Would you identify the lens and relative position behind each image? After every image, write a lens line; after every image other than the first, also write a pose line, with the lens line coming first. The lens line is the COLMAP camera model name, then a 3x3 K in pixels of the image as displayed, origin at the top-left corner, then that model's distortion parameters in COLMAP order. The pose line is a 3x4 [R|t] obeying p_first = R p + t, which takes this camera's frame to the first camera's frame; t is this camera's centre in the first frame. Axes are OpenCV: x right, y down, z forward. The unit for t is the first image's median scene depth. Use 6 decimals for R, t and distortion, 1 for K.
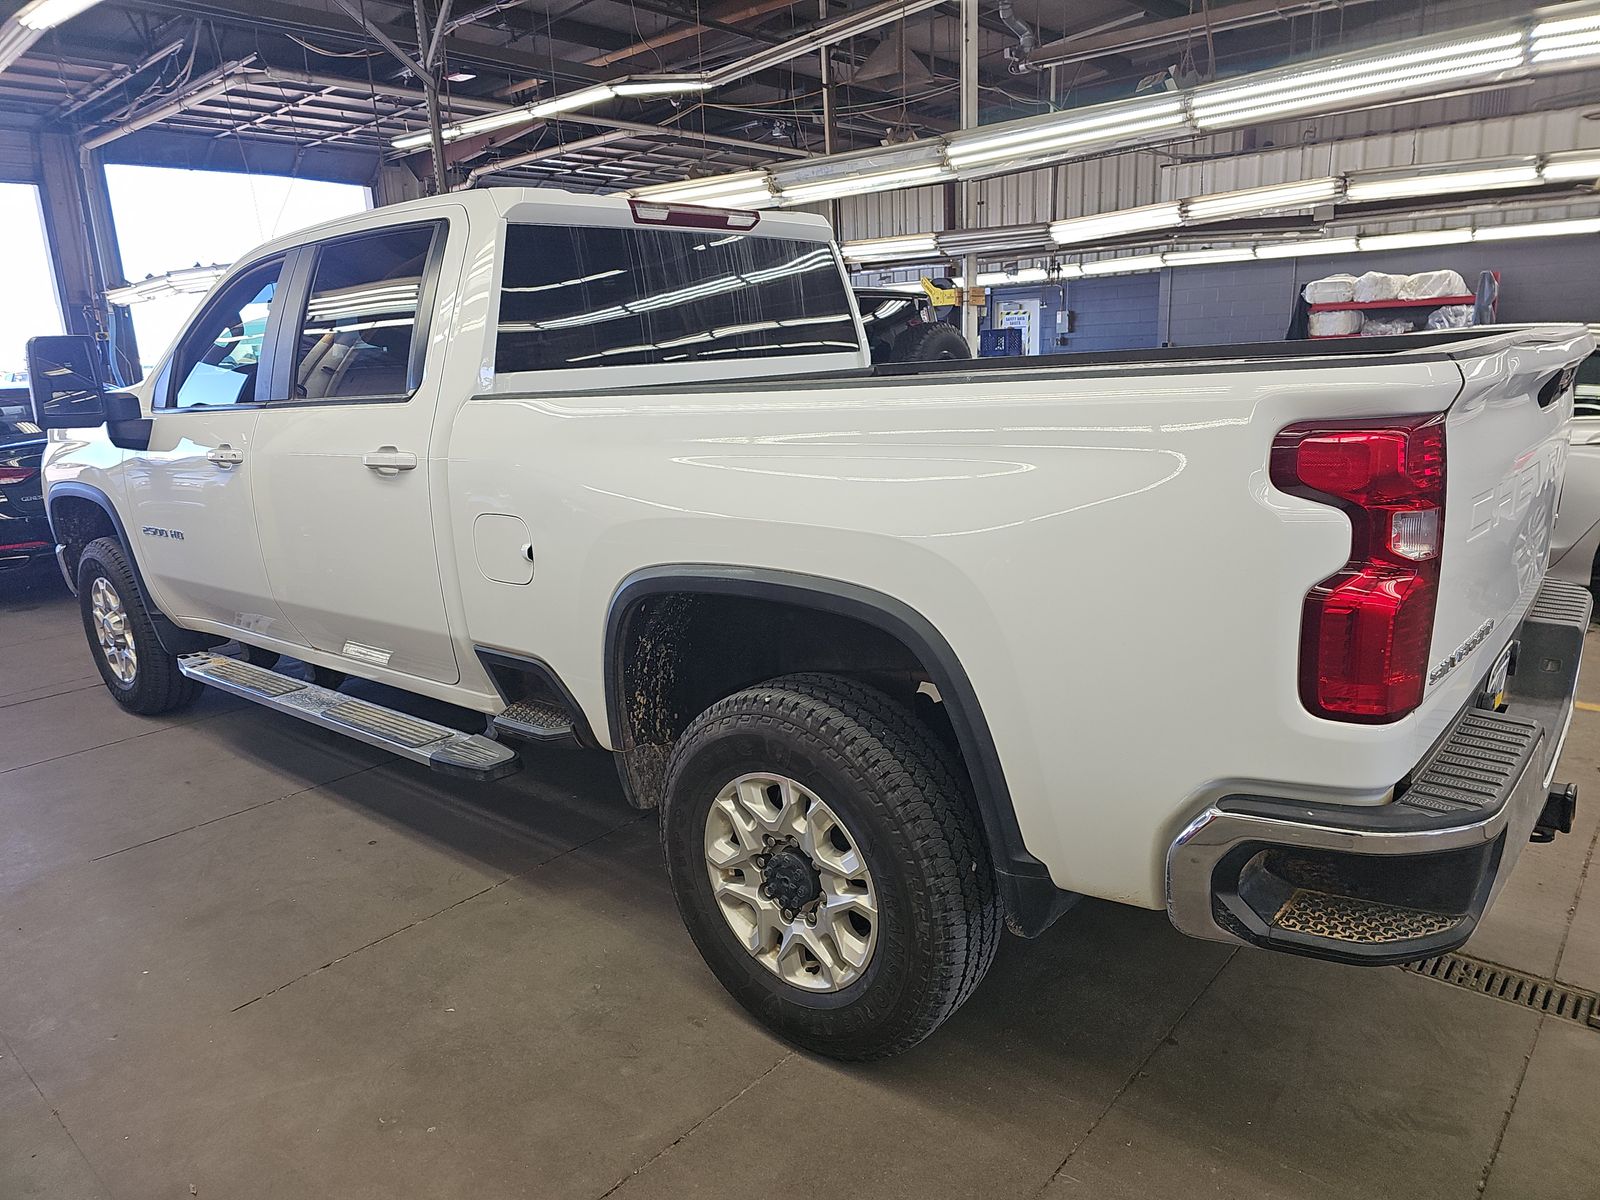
lens RADIAL K [[1065.6, 0, 800.0], [0, 1065.6, 600.0], [0, 0, 1]] dist [0.042612, -0.038449]
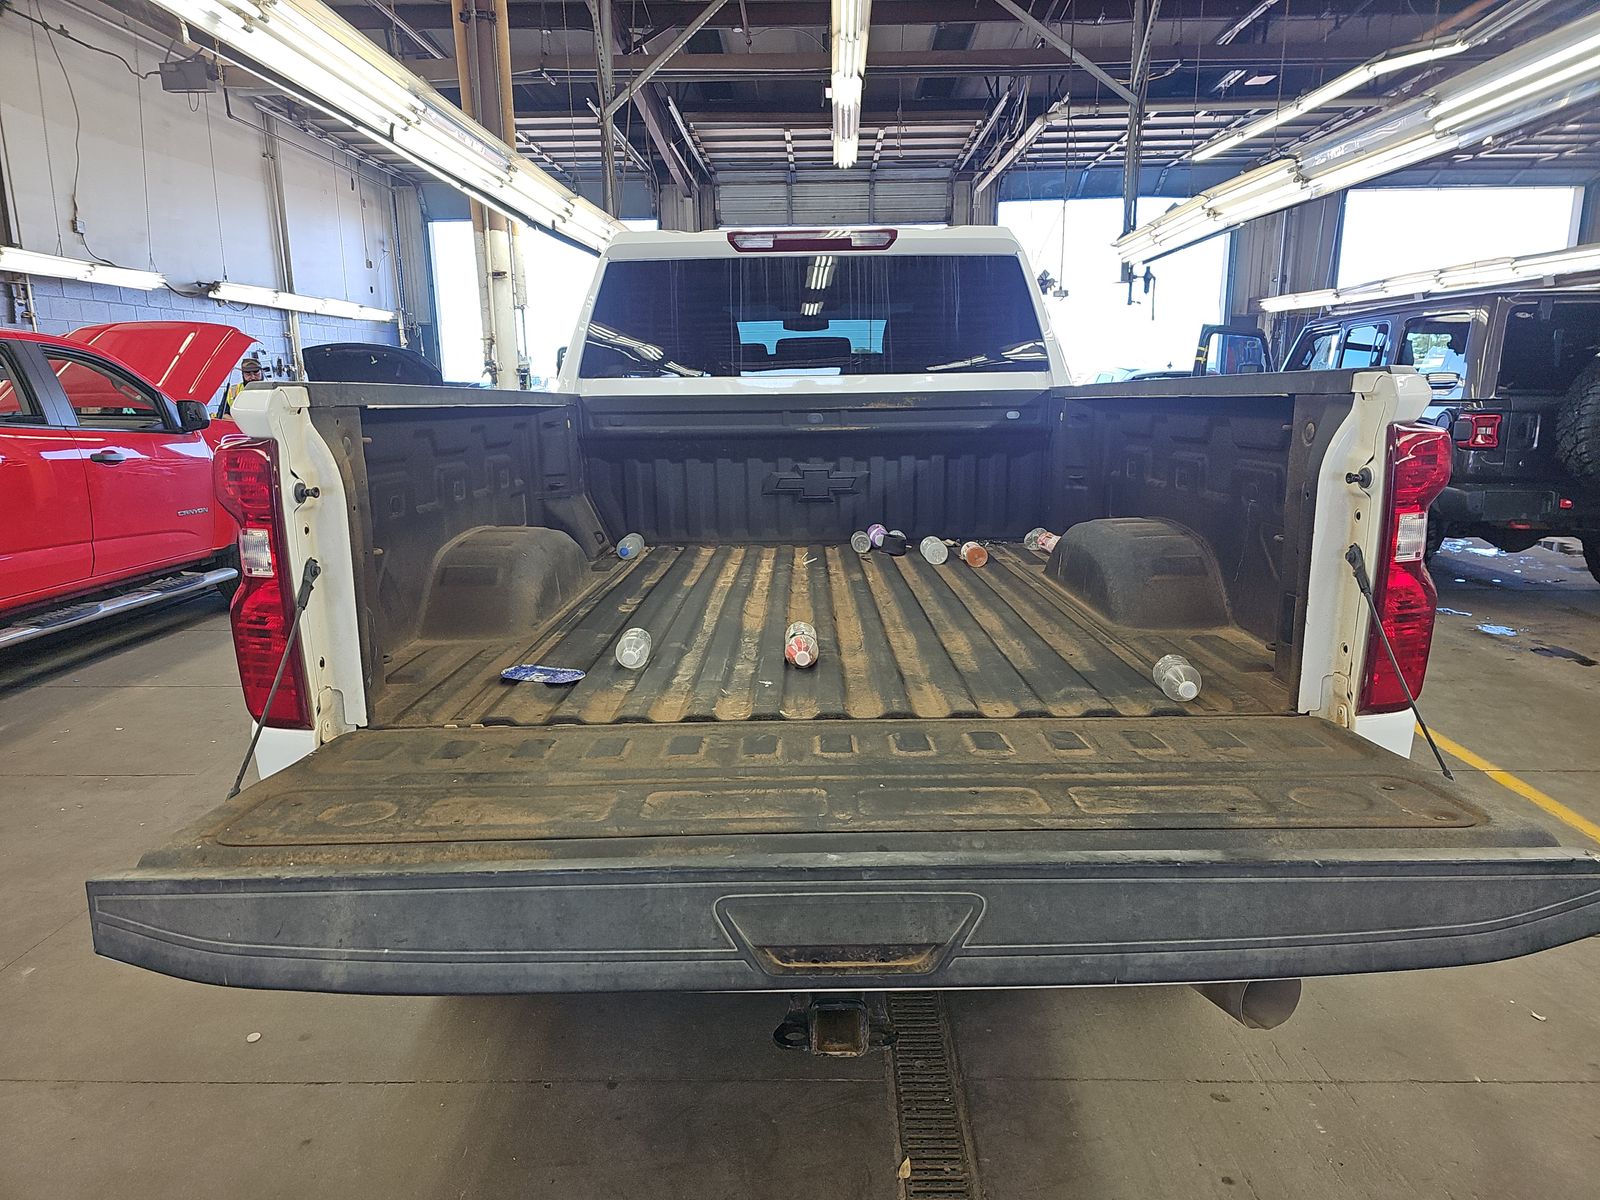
lens RADIAL K [[1063.6, 0, 805.2], [0, 1063.6, 613.4], [0, 0, 1]] dist [0.039362, -0.031899]
pose [[0.654525, 0.194696, -0.730541, 0.233051], [-0.191561, 0.977449, 0.088872, -0.027061], [0.731369, 0.081774, 0.677061, 0.093112]]
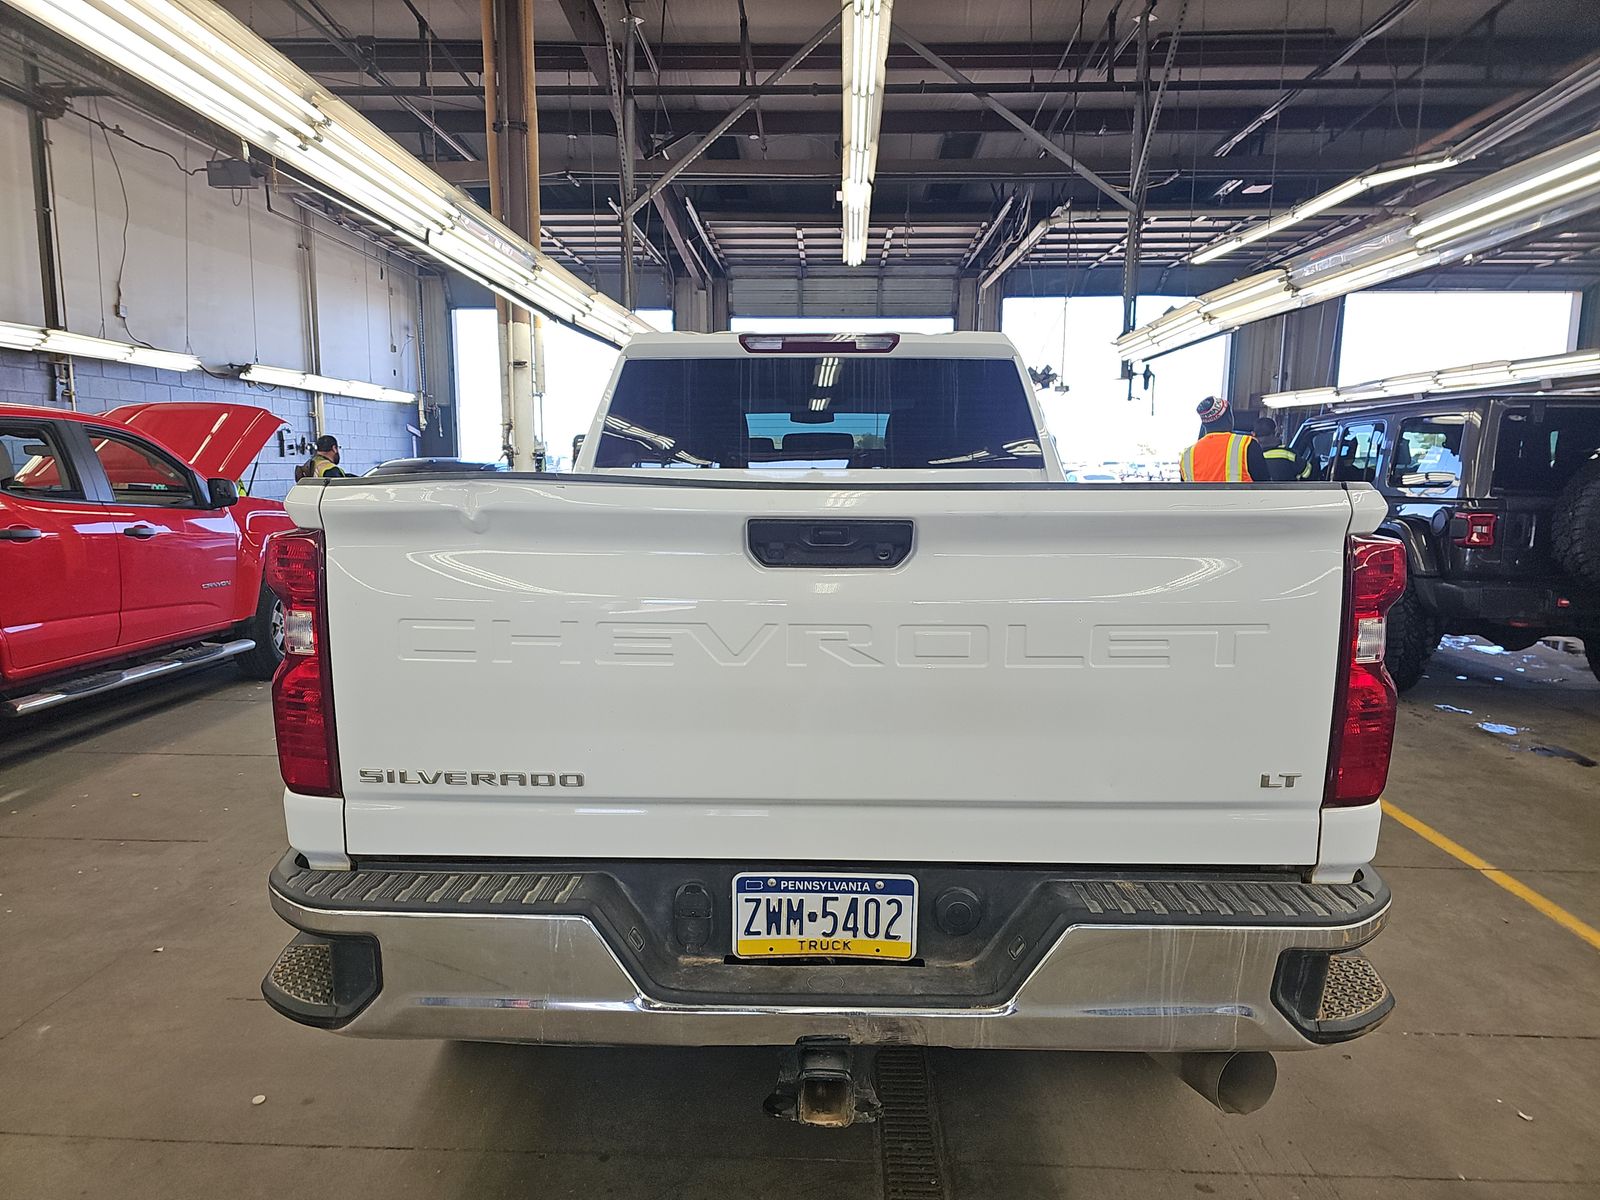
lens RADIAL K [[1063.4, 0, 788.6], [0, 1063.4, 617.3], [0, 0, 1]] dist [0.049822, -0.042301]
pose [[0.637035, 0.154939, -0.755103, 0.241867], [-0.211339, 0.977161, 0.022209, -0.028868], [0.741297, 0.145435, 0.655230, 0.085905]]
